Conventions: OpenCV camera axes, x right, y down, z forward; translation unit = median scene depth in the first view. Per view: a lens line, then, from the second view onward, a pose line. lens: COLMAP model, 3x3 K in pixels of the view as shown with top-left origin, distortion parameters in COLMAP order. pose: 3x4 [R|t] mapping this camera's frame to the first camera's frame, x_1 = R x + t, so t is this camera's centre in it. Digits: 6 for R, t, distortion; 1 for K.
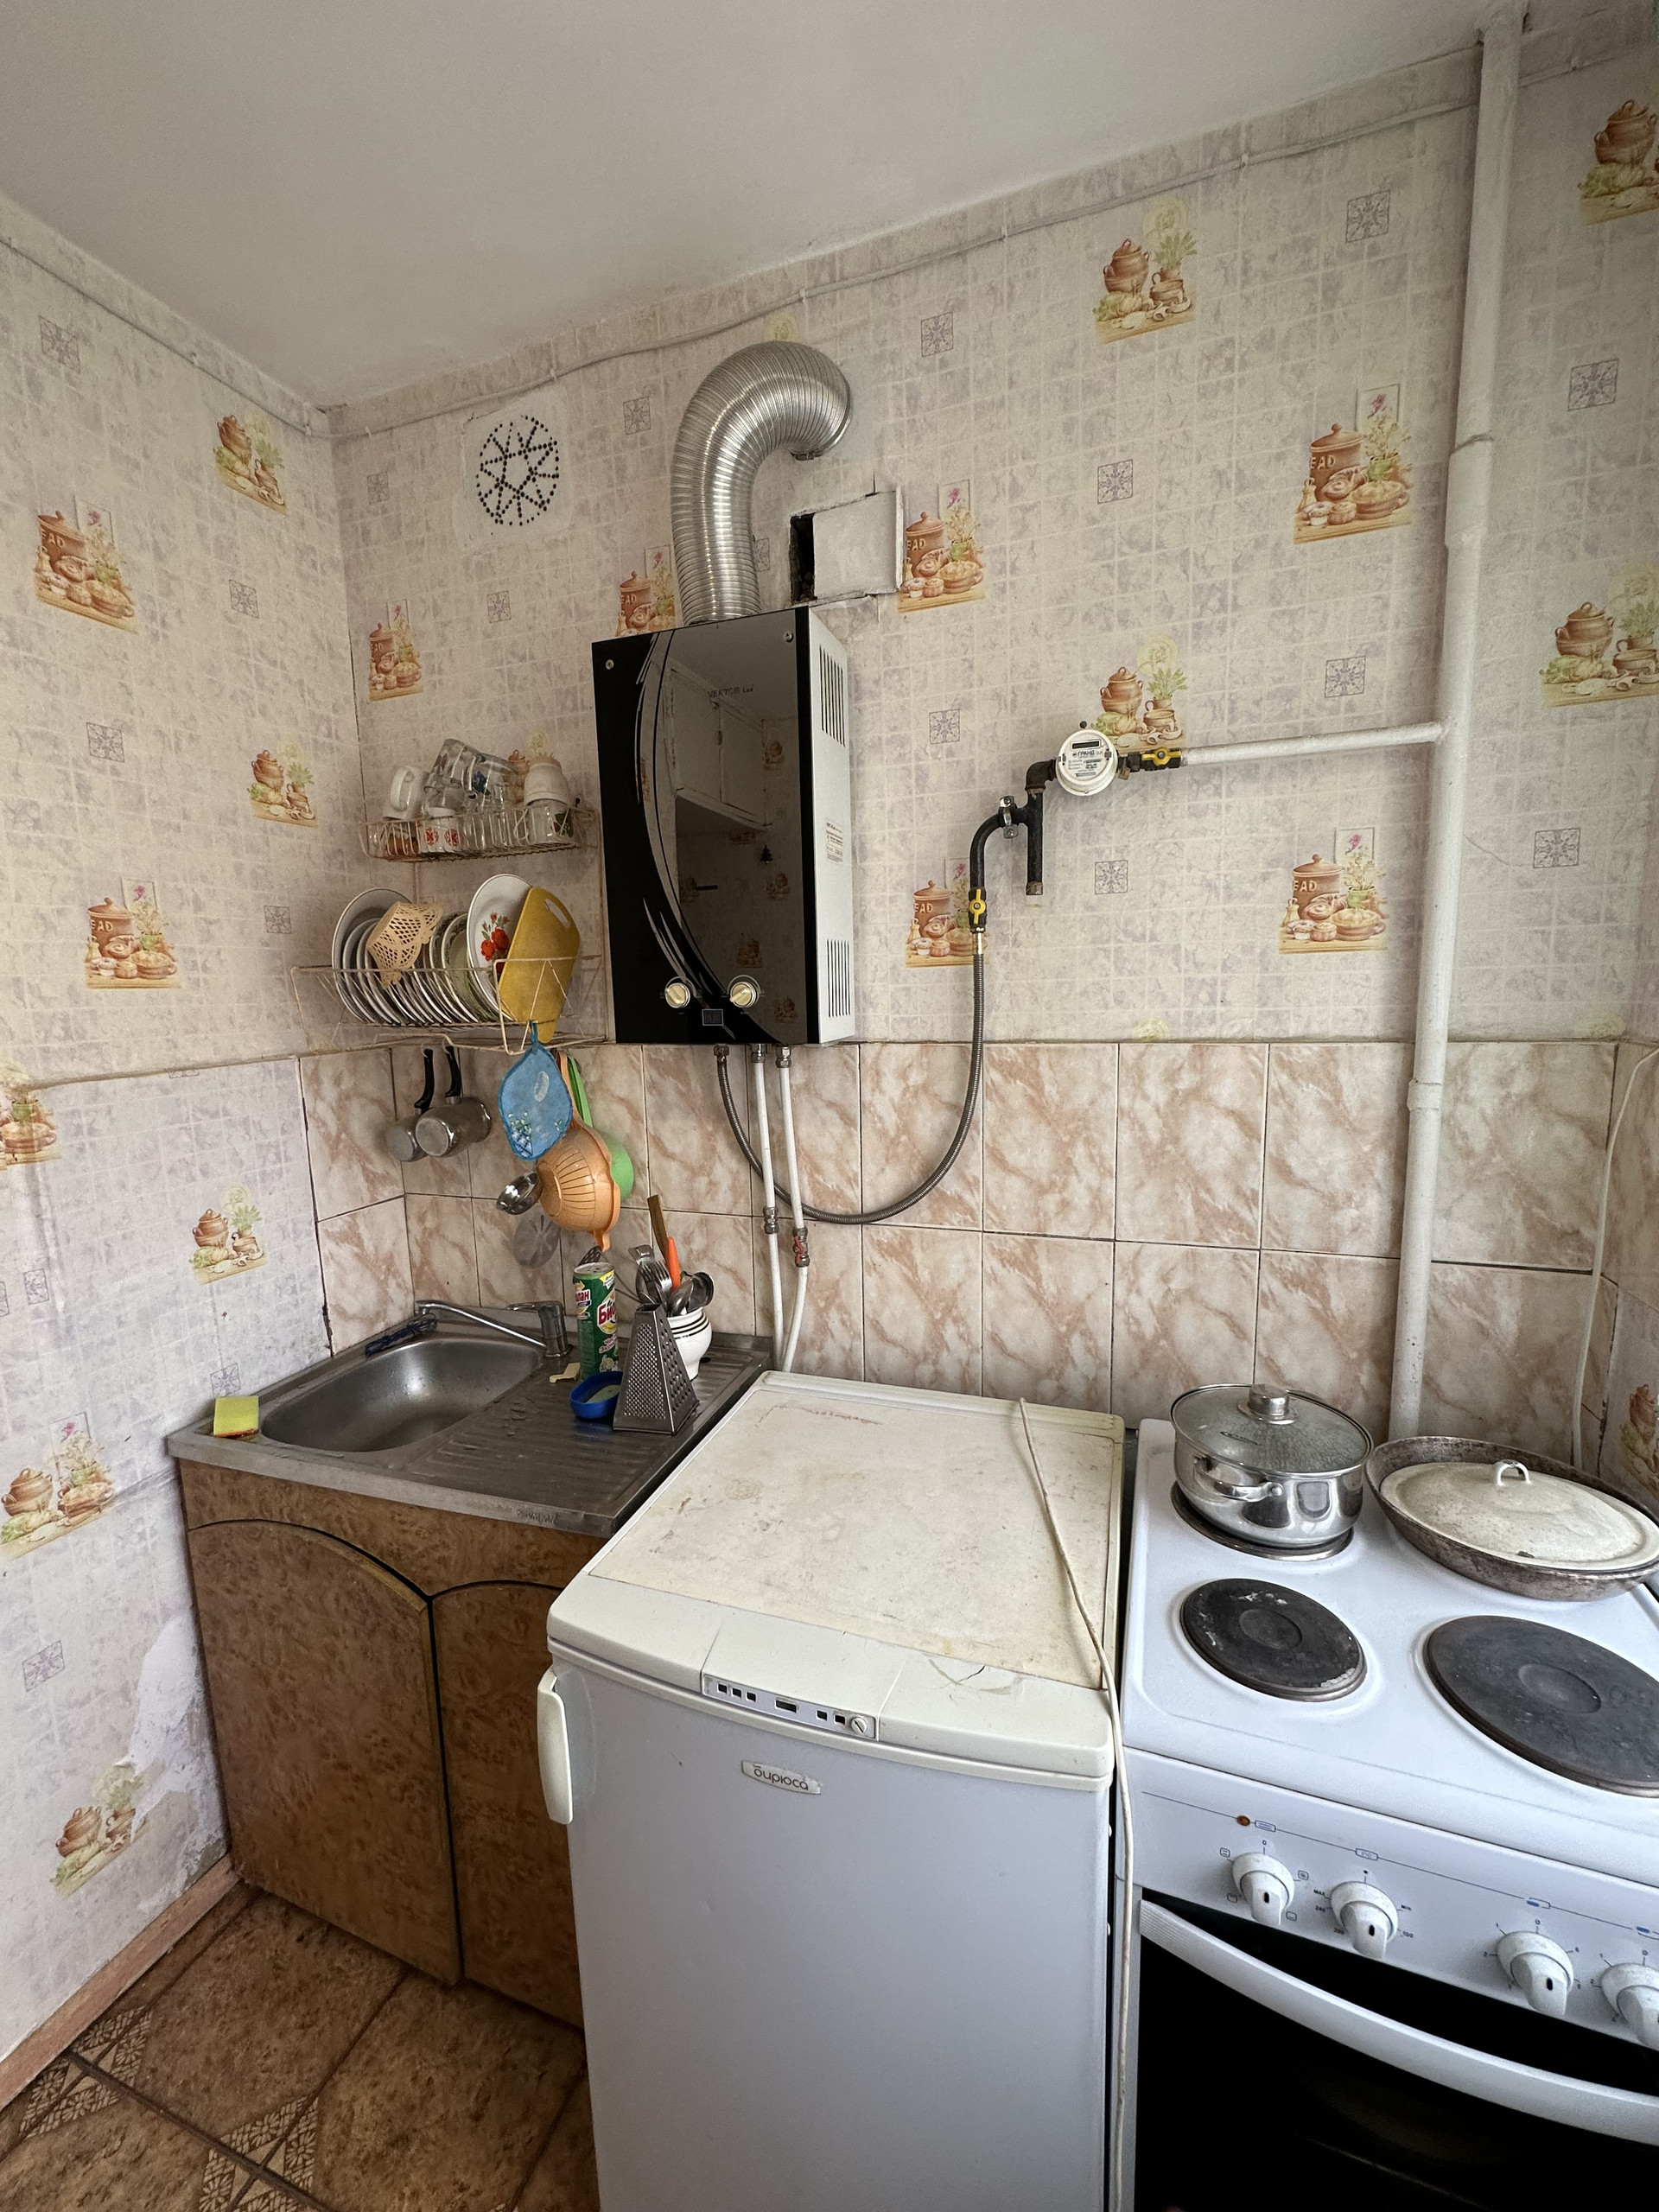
lens RADIAL K [[882.0, 0, 827.8], [0, 882.0, 1107.5], [0, 0, 1]] dist [-0.003347, -0.000154]
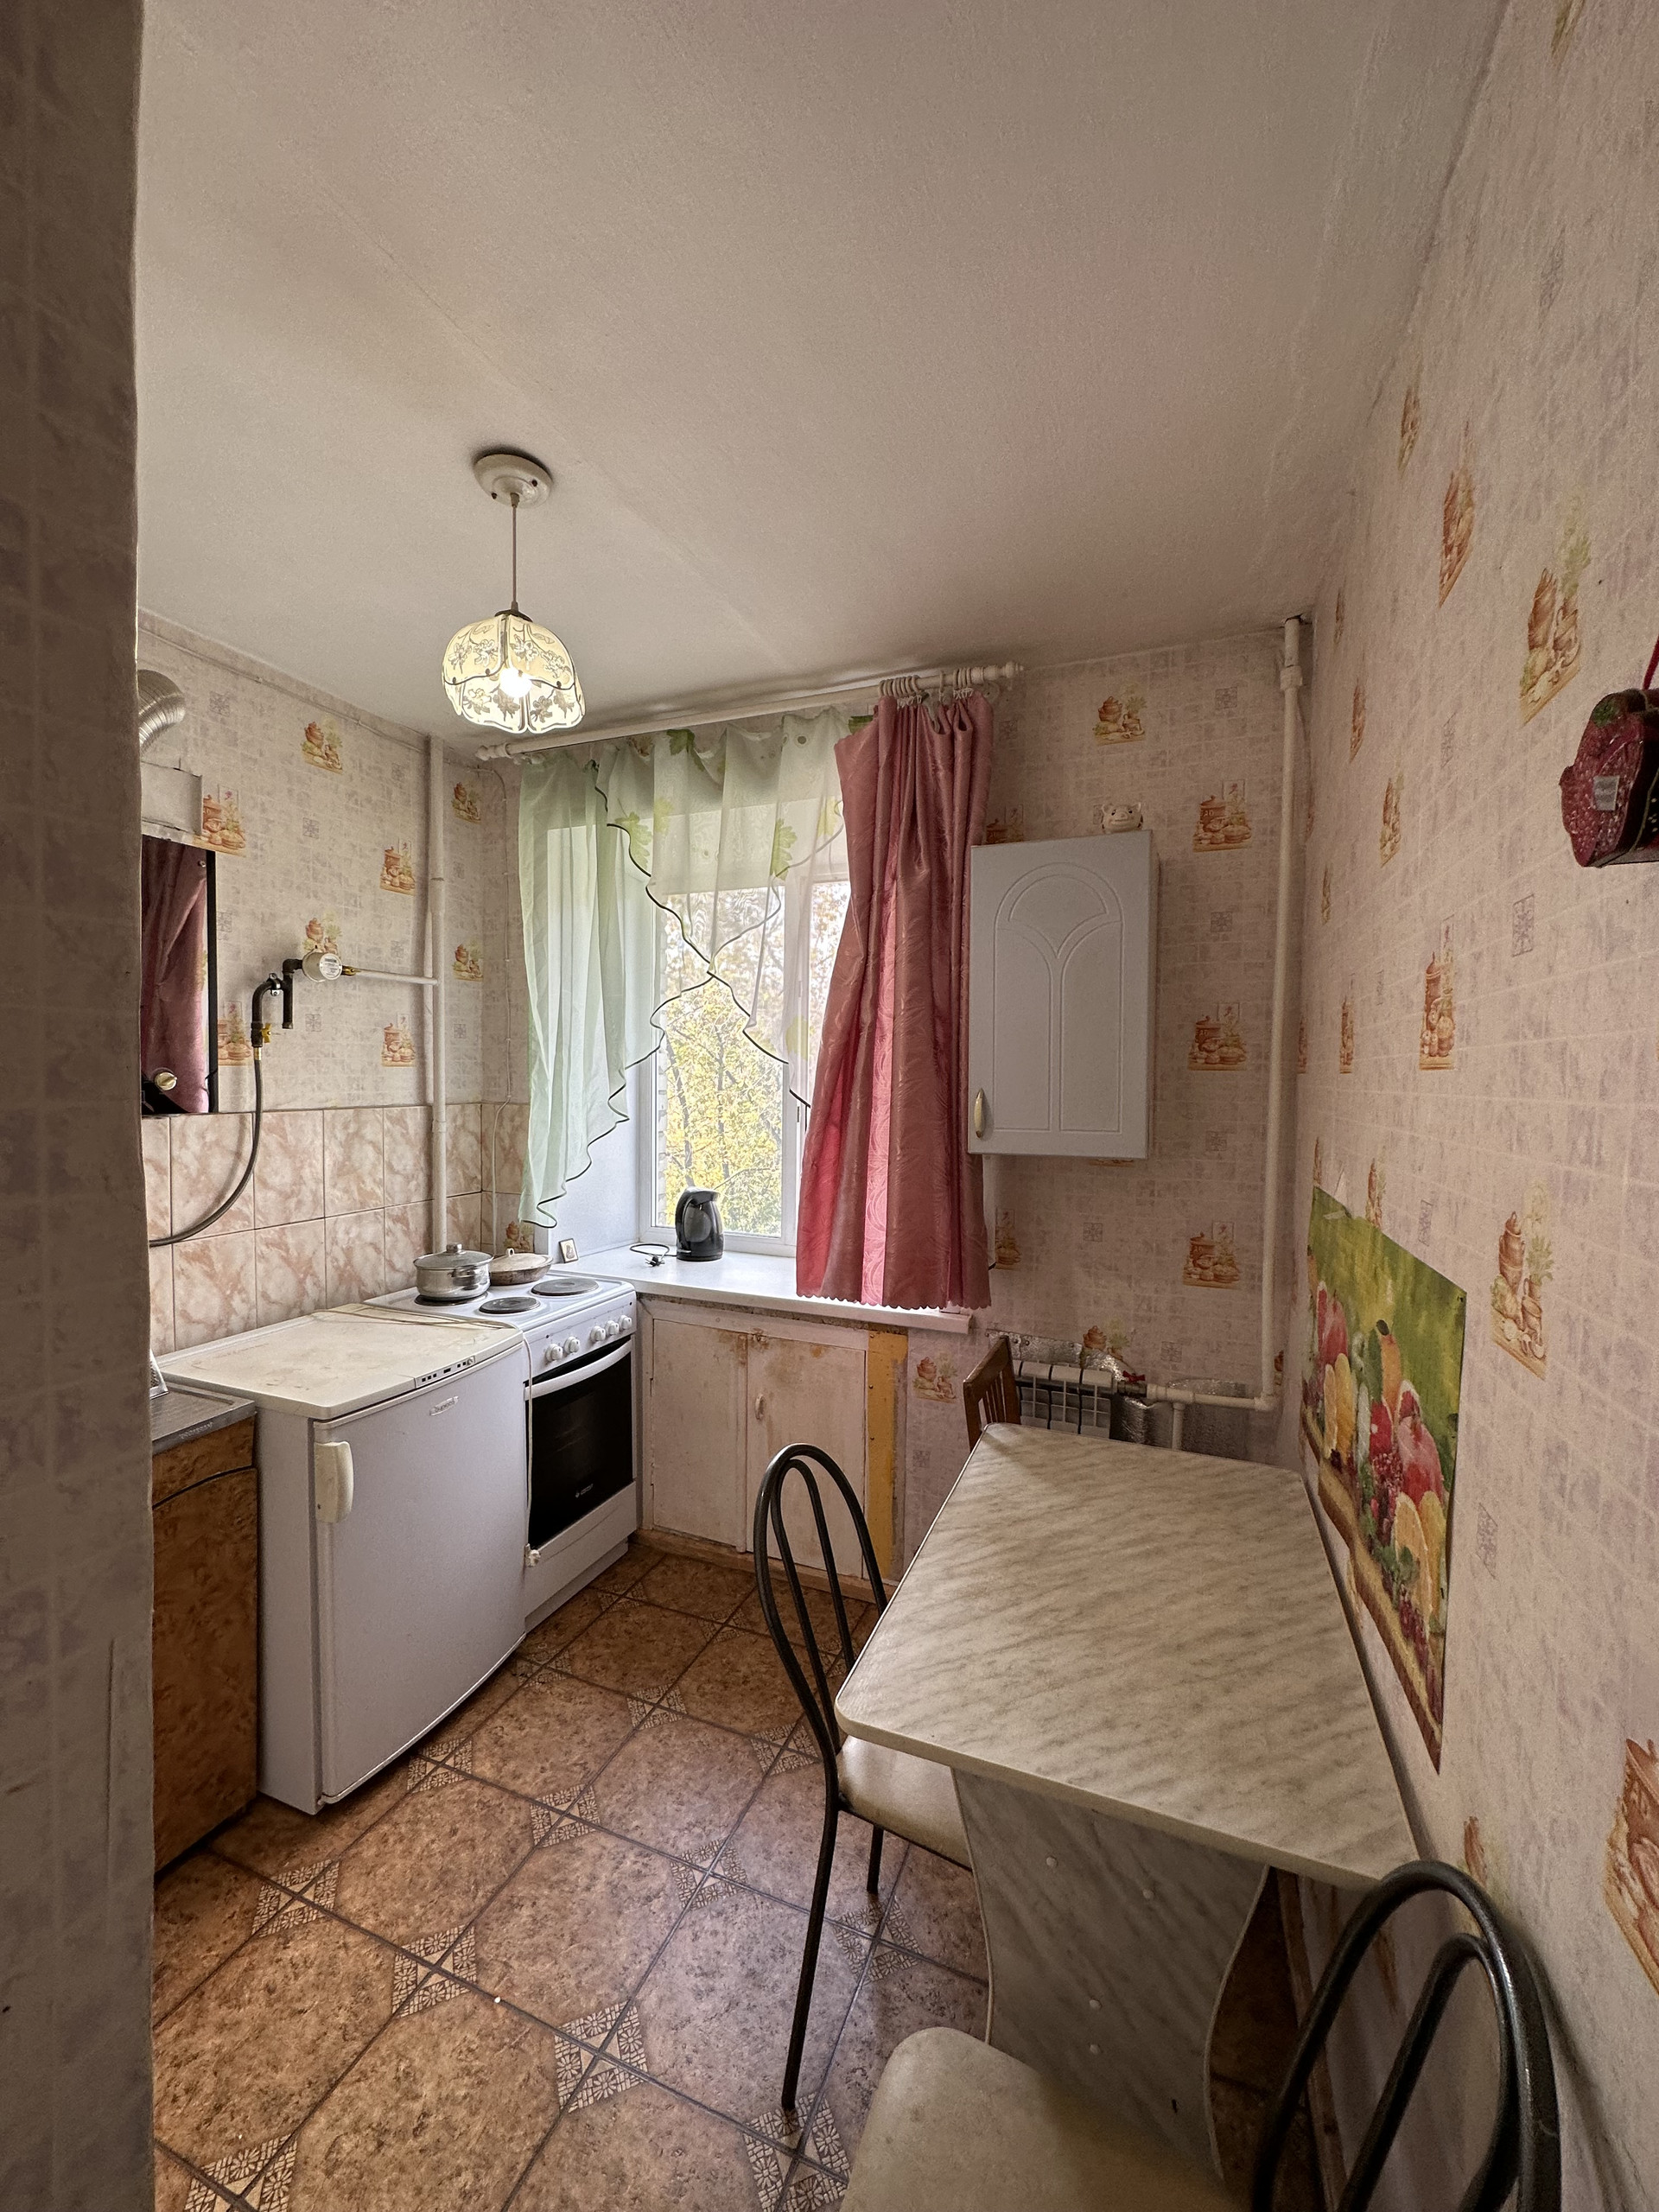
lens RADIAL K [[882.0, 0, 828.6], [0, 882.0, 1104.7], [0, 0, 1]] dist [-0.003347, -0.000154]
pose [[0.039786, -0.009587, 0.999162, -1.509267], [0.130446, 0.991446, 0.004319, 0.048312], [-0.990657, 0.130165, 0.040696, -0.147948]]
